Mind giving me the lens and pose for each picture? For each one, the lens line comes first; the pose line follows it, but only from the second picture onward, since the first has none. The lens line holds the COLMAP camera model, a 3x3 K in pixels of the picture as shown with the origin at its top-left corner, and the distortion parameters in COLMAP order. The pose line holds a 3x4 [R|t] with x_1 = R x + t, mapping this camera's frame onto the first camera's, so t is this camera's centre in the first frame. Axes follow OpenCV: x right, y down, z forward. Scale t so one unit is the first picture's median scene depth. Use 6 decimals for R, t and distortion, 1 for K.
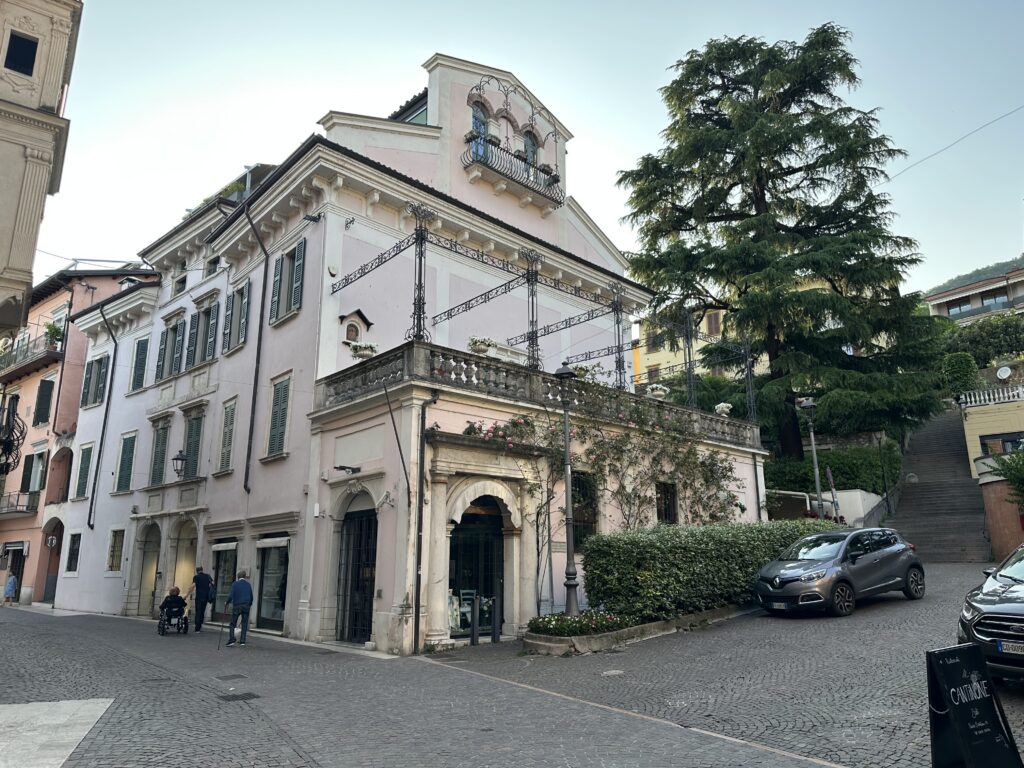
lens RADIAL K [[708.9, 0, 517.5], [0, 708.9, 384.1], [0, 0, 1]] dist [0.009052, 0.000169]
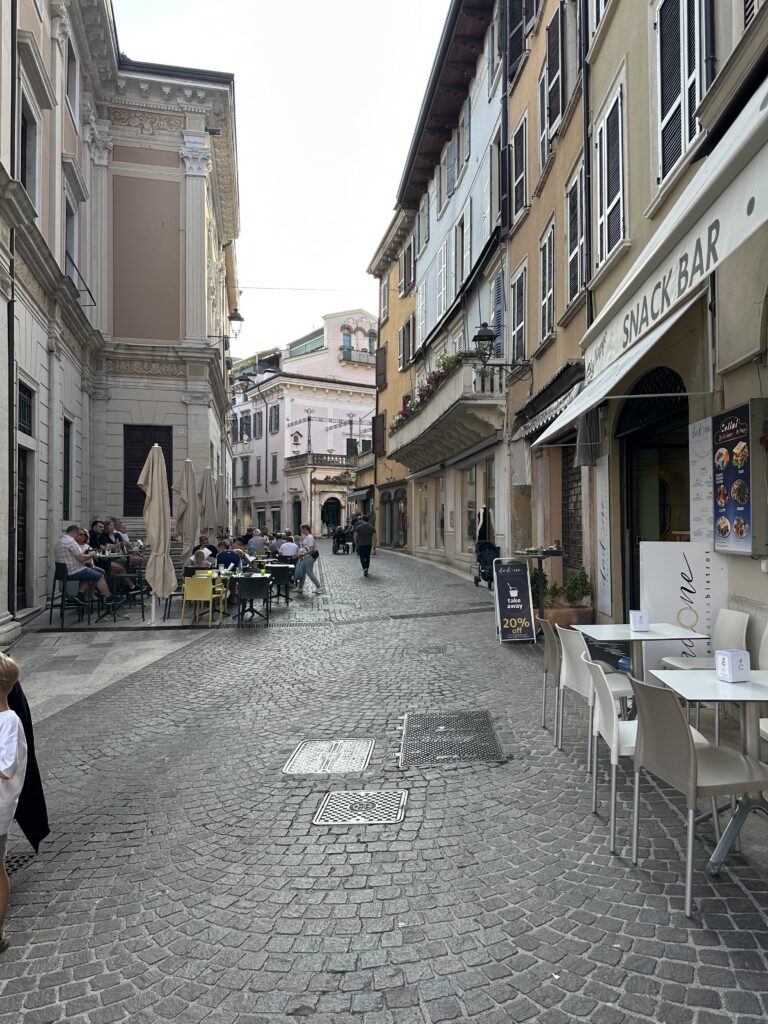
lens RADIAL K [[708.9, 0, 382.7], [0, 708.9, 512.8], [0, 0, 1]] dist [0.009052, 0.000169]
pose [[0.977606, 0.005000, -0.210386, 0.770724], [0.044461, 0.972244, 0.229705, -0.458085], [0.205695, -0.233915, 0.950249, -1.862071]]
